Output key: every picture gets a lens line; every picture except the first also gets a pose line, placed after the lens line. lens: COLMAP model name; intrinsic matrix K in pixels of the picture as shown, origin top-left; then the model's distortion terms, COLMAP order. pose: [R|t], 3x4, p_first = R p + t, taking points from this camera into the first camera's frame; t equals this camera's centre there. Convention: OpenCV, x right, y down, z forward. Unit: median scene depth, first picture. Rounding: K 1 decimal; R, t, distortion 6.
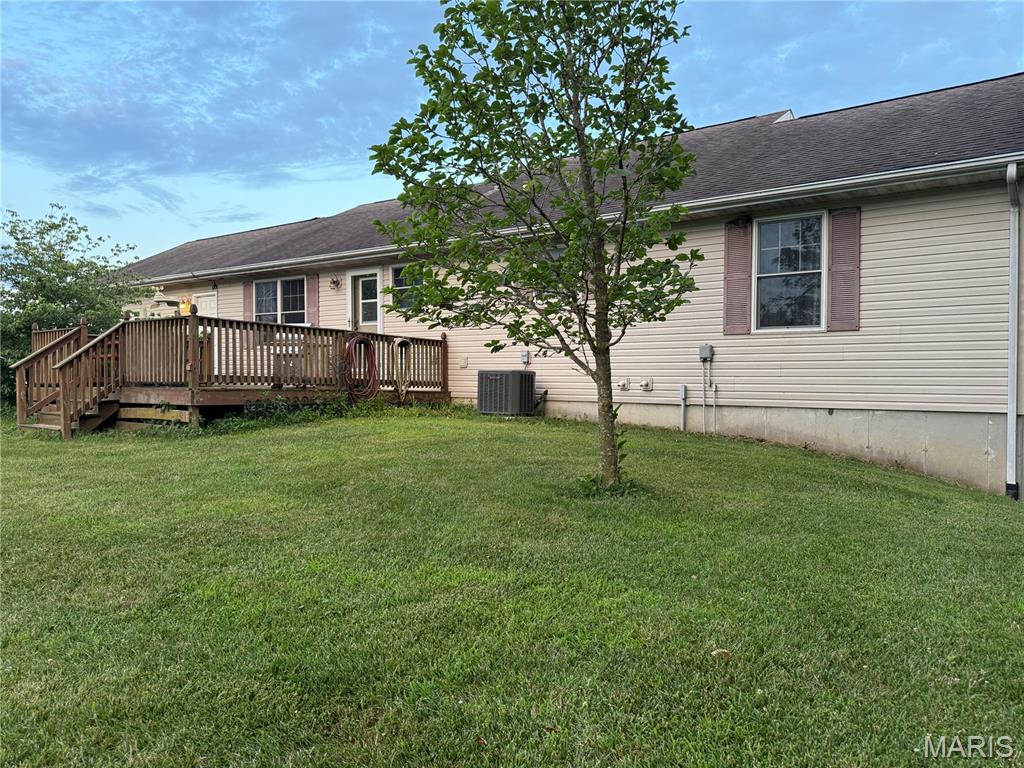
lens RADIAL K [[718.5, 0, 512.0], [0, 718.5, 384.0], [0, 0, 1]] dist [0.008145, -0.005394]
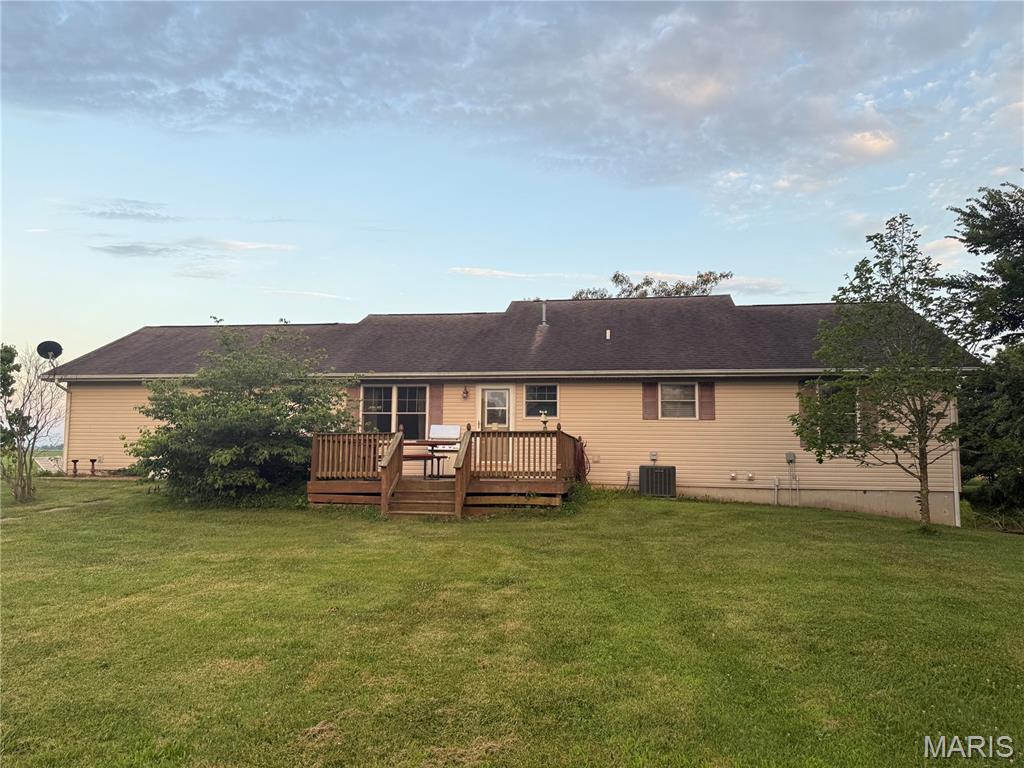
lens RADIAL K [[718.5, 0, 512.0], [0, 718.5, 384.0], [0, 0, 1]] dist [0.008145, -0.005394]
pose [[0.908124, 0.047732, 0.415971, -1.026518], [-0.003494, 0.994310, -0.106469, -0.032175], [-0.418686, 0.095233, 0.903124, -0.261121]]
